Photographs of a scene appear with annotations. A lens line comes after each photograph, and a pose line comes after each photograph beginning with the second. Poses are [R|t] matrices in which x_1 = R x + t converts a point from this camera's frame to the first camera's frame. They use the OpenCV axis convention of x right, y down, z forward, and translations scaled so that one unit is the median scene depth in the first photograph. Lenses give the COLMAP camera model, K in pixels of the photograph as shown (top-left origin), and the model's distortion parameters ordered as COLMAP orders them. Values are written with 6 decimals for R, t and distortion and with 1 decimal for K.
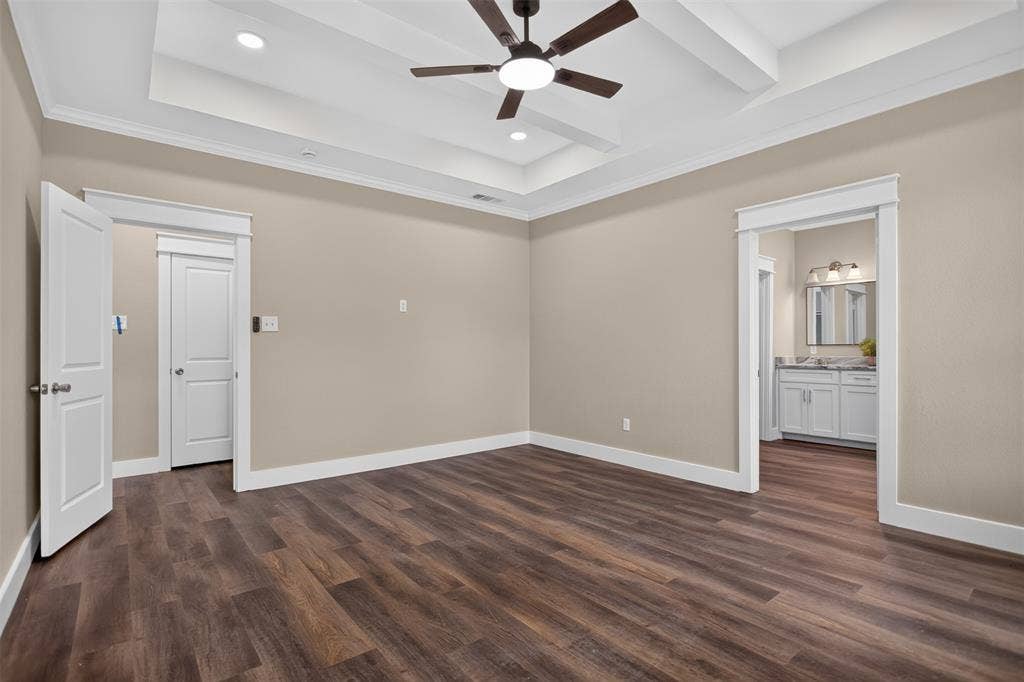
lens RADIAL K [[495.7, 0, 509.4], [0, 495.7, 346.3], [0, 0, 1]] dist [0.002123, -0.000607]
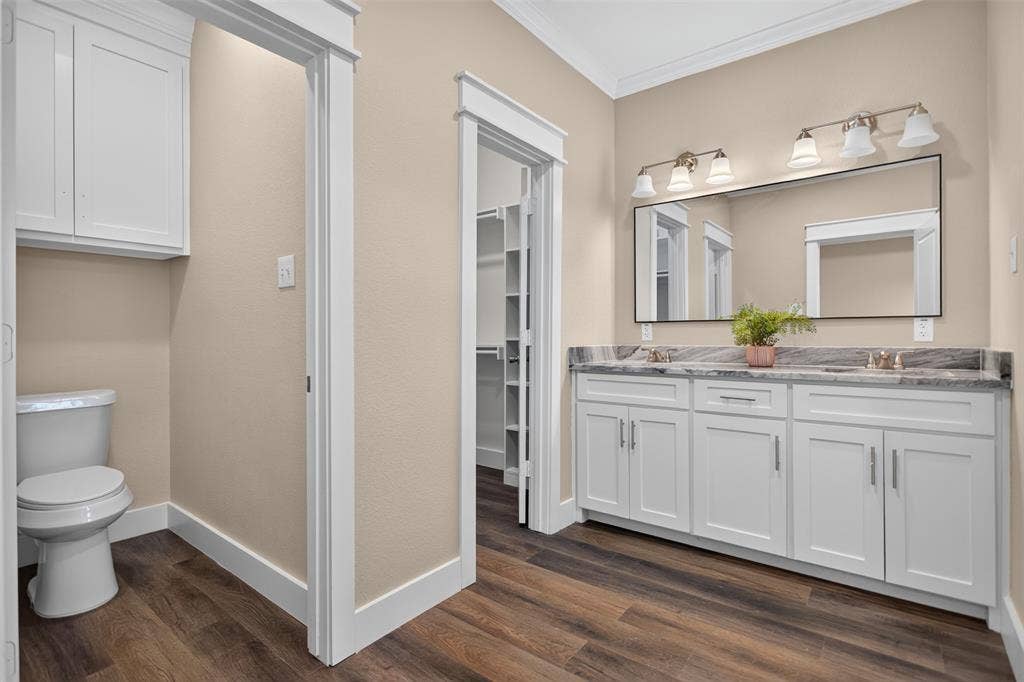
lens RADIAL K [[495.7, 0, 512.2], [0, 495.7, 338.4], [0, 0, 1]] dist [0.002123, -0.000607]
pose [[0.975323, -0.006482, 0.220687, 0.387843], [0.004201, 0.999933, 0.010803, 0.007772], [-0.220743, -0.009610, 0.975285, 0.568071]]
